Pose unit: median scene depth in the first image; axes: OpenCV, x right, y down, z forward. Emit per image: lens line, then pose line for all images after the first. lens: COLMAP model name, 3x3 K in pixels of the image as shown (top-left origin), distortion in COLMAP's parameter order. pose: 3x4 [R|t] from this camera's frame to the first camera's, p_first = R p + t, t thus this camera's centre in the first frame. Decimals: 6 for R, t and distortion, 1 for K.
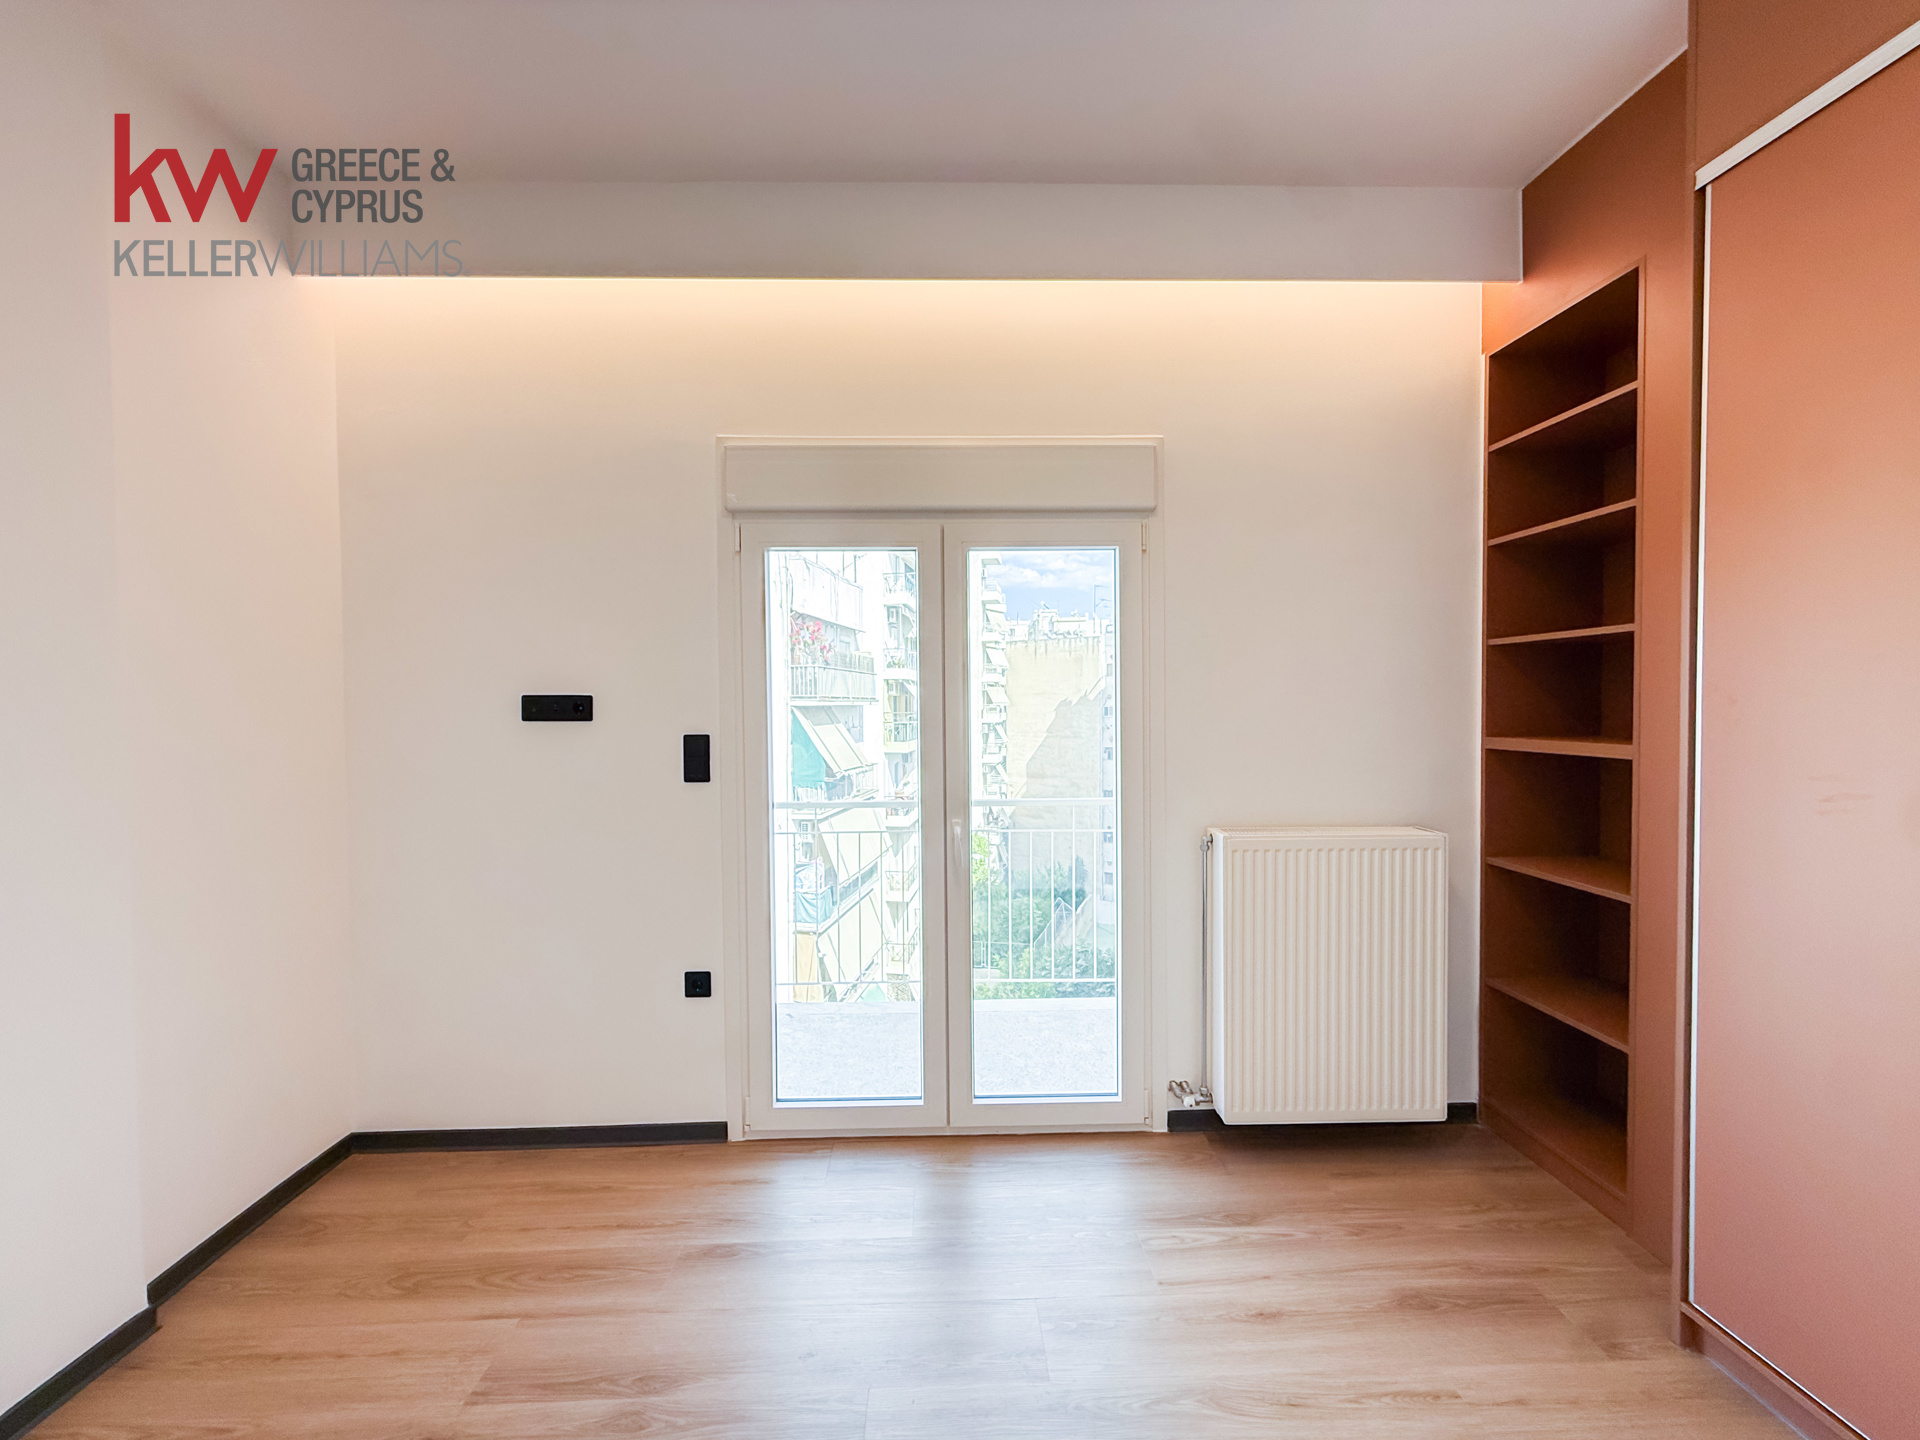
lens RADIAL K [[767.9, 0, 959.6], [0, 767.9, 720.6], [0, 0, 1]] dist [-0.001389, 0.000319]
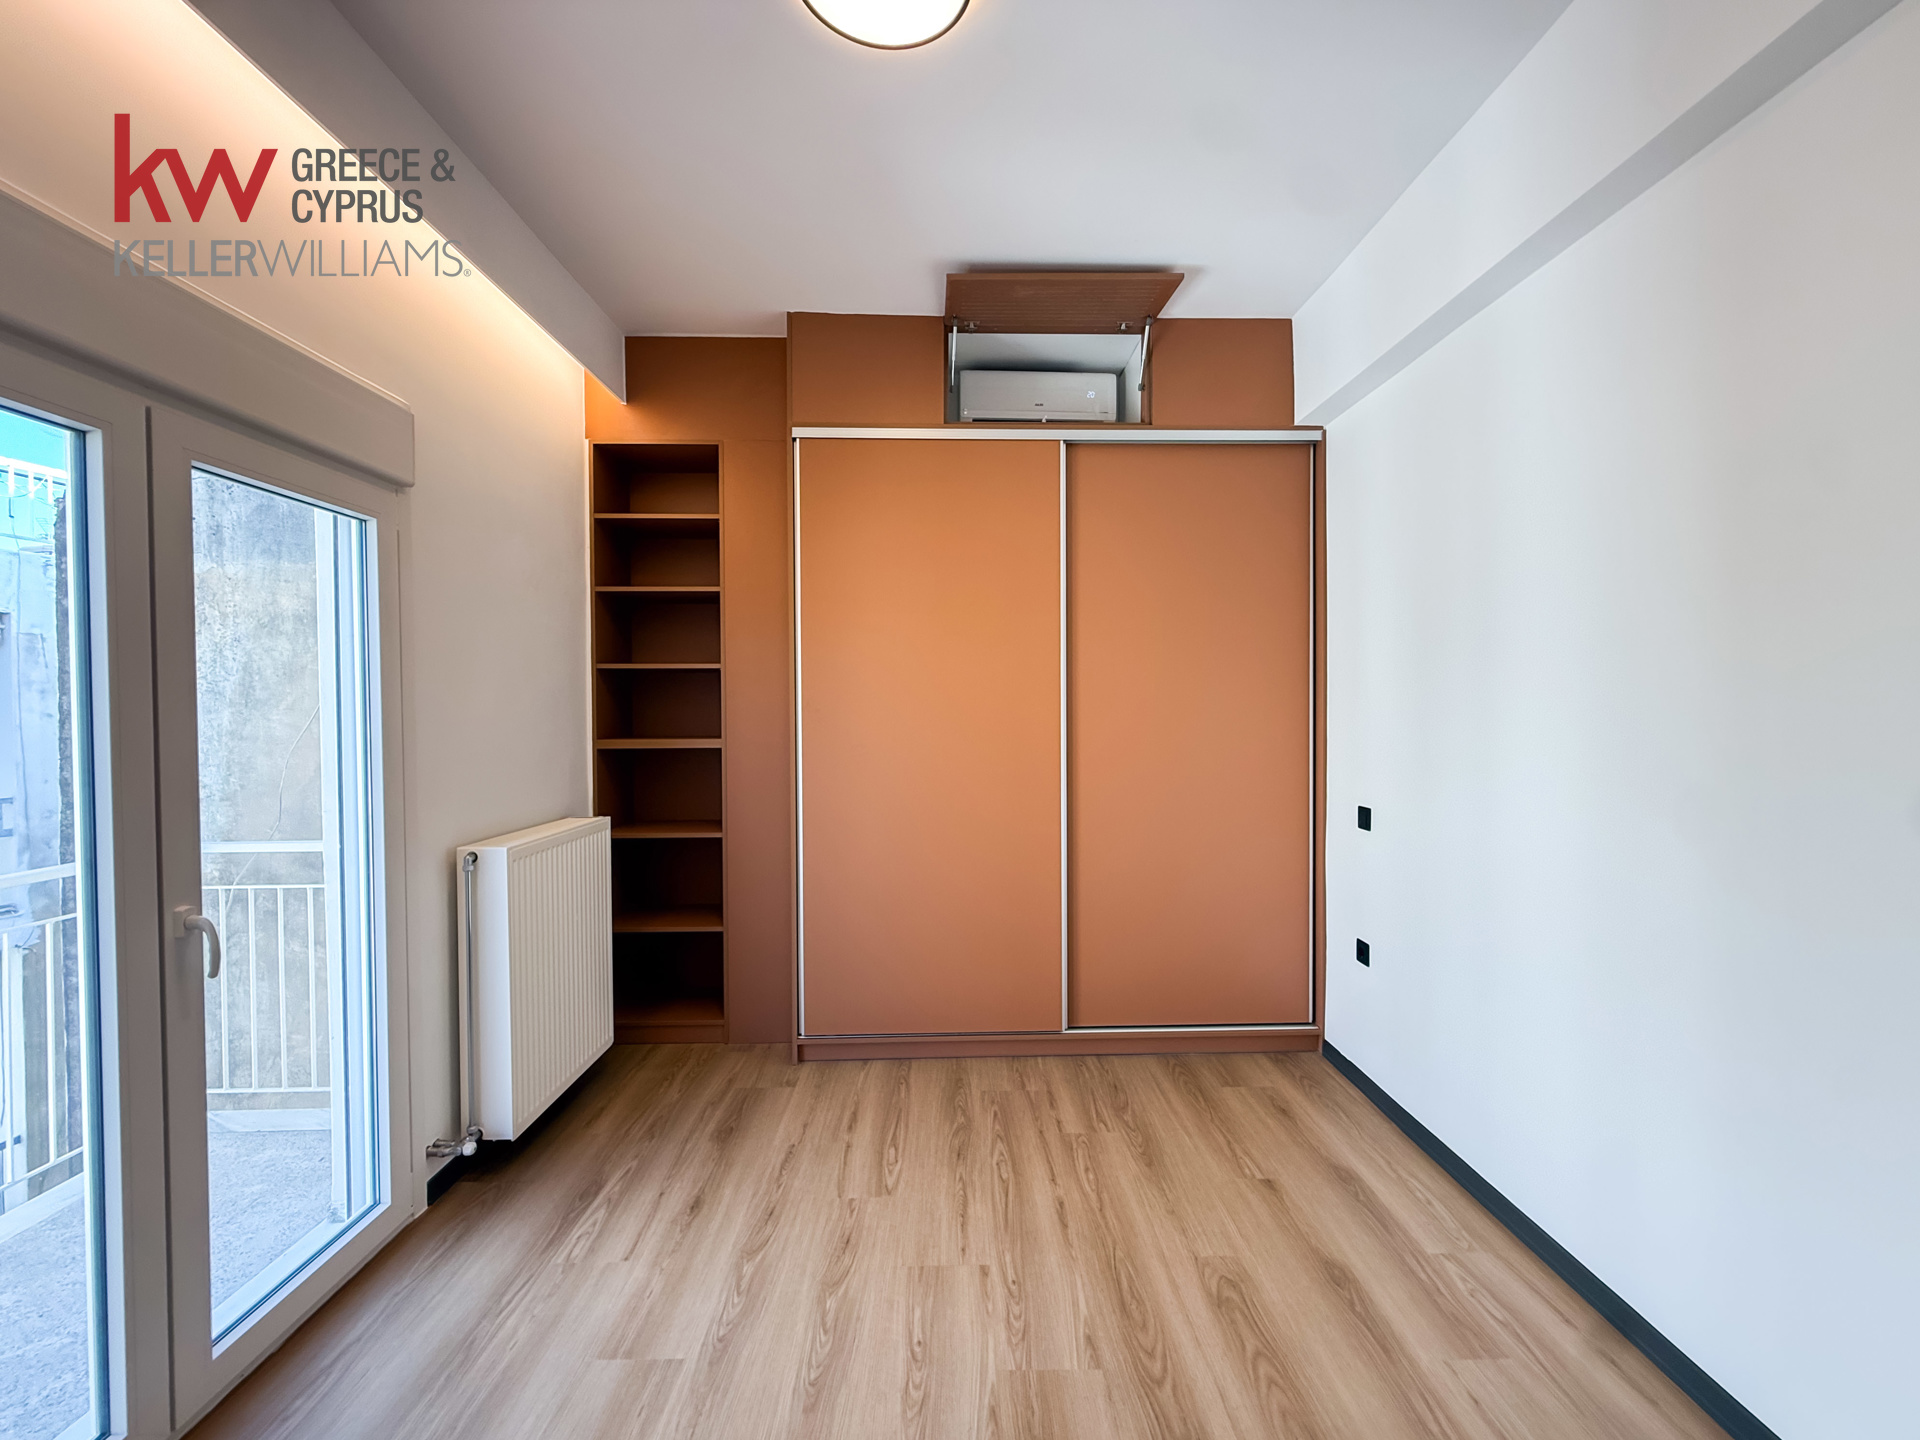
lens RADIAL K [[767.9, 0, 952.9], [0, 767.9, 720.6], [0, 0, 1]] dist [-0.001389, 0.000319]
pose [[0.033752, -0.010281, 0.999377, -0.602257], [0.029803, 0.999513, 0.009276, -0.005172], [-0.998986, 0.029471, 0.034042, 0.381247]]
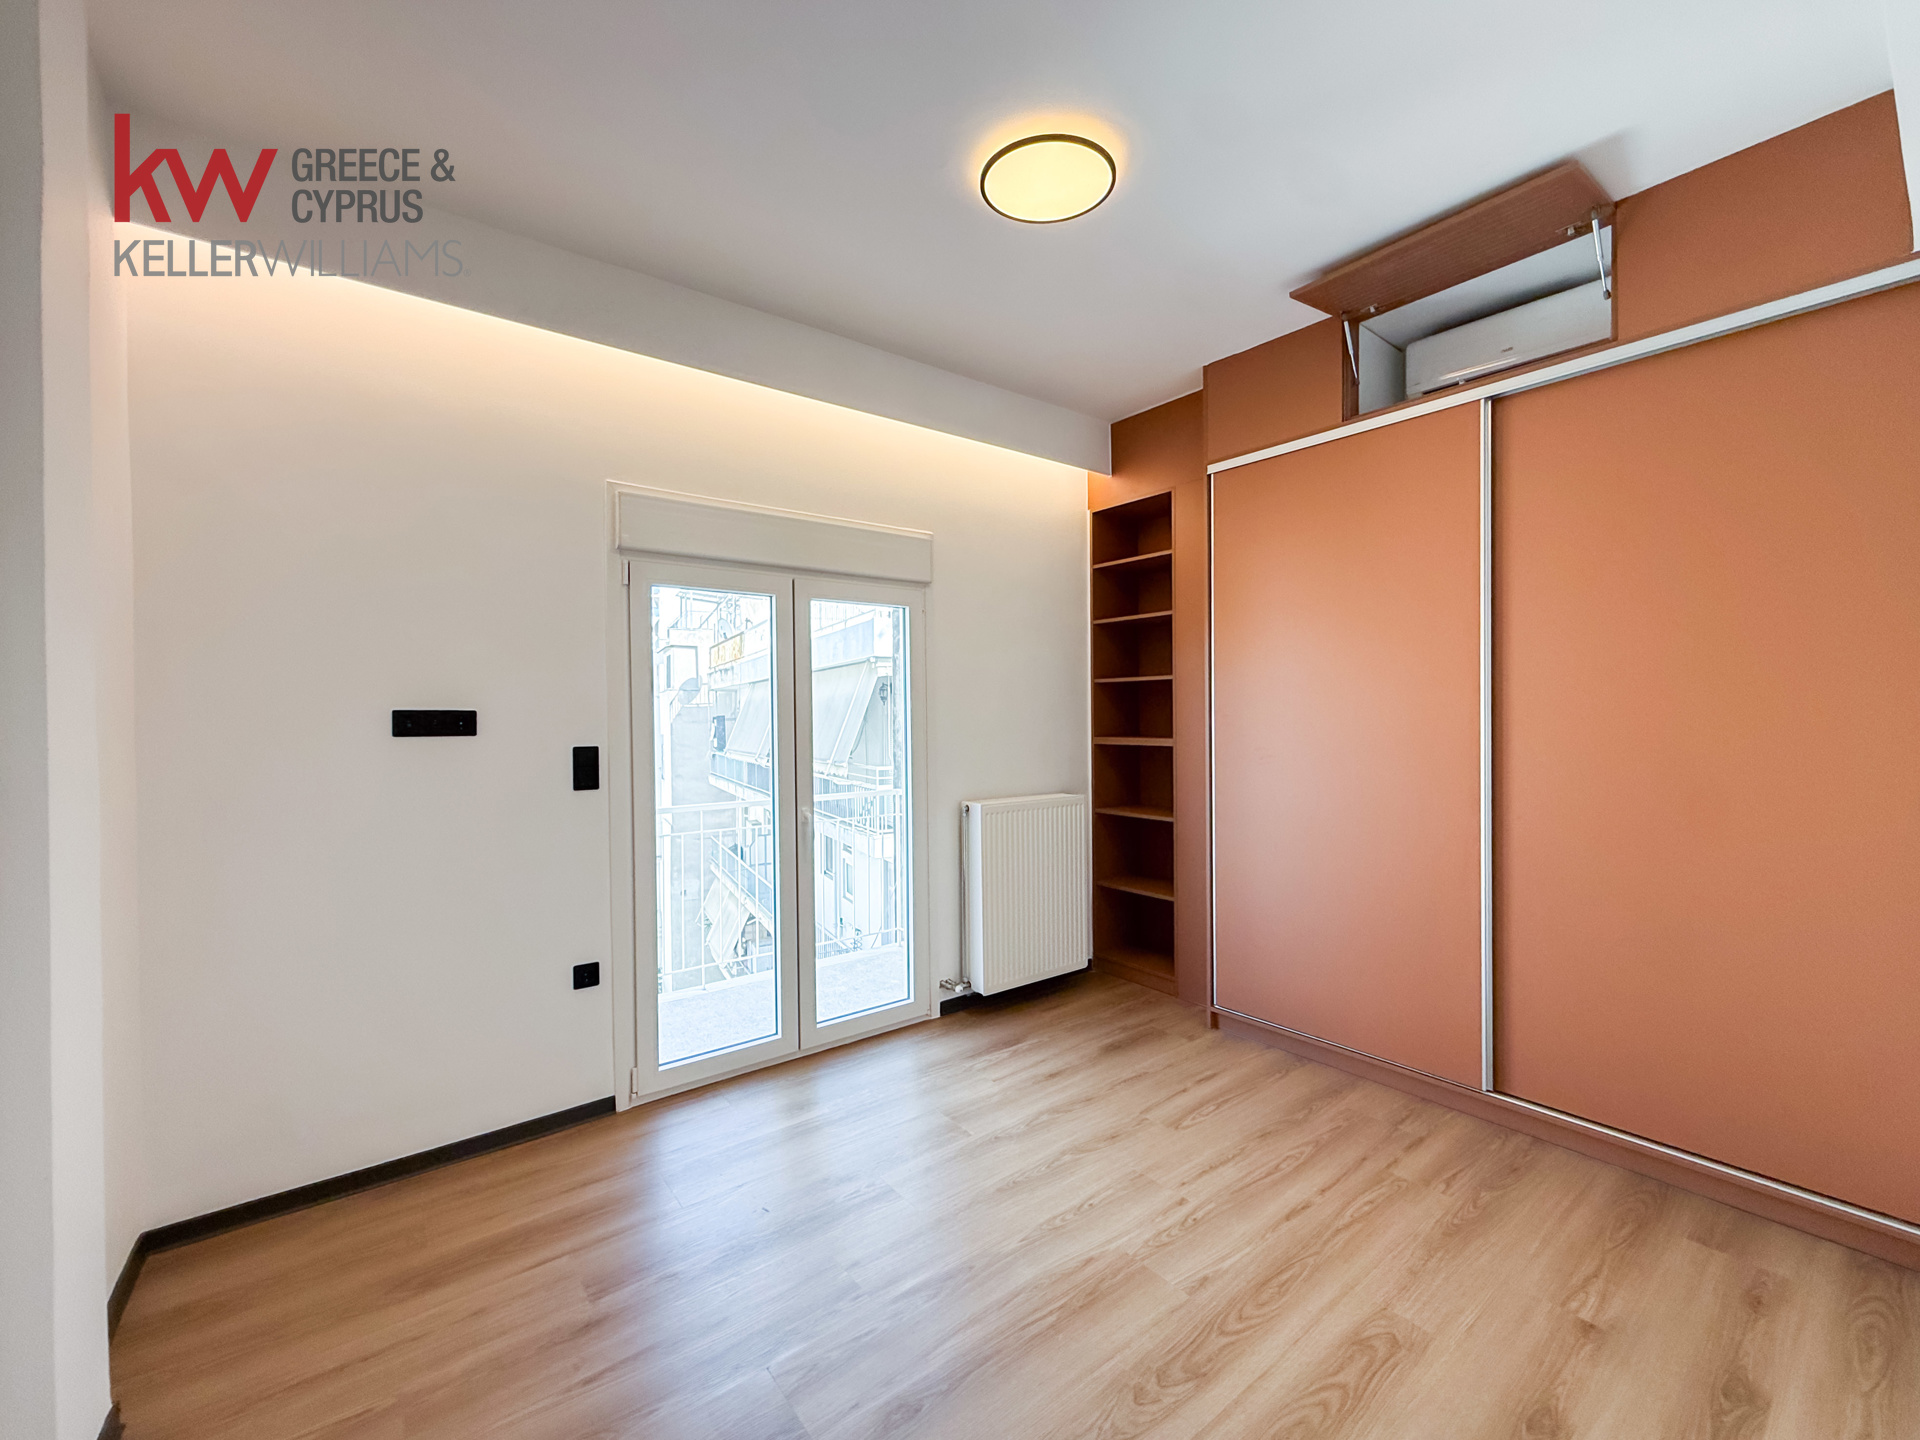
lens RADIAL K [[767.9, 0, 963.1], [0, 767.9, 725.1], [0, 0, 1]] dist [-0.001389, 0.000319]
pose [[0.812755, -0.006740, 0.582566, -0.555705], [0.017132, 0.999777, -0.012334, 0.010527], [-0.582353, 0.020005, 0.812690, -0.211729]]
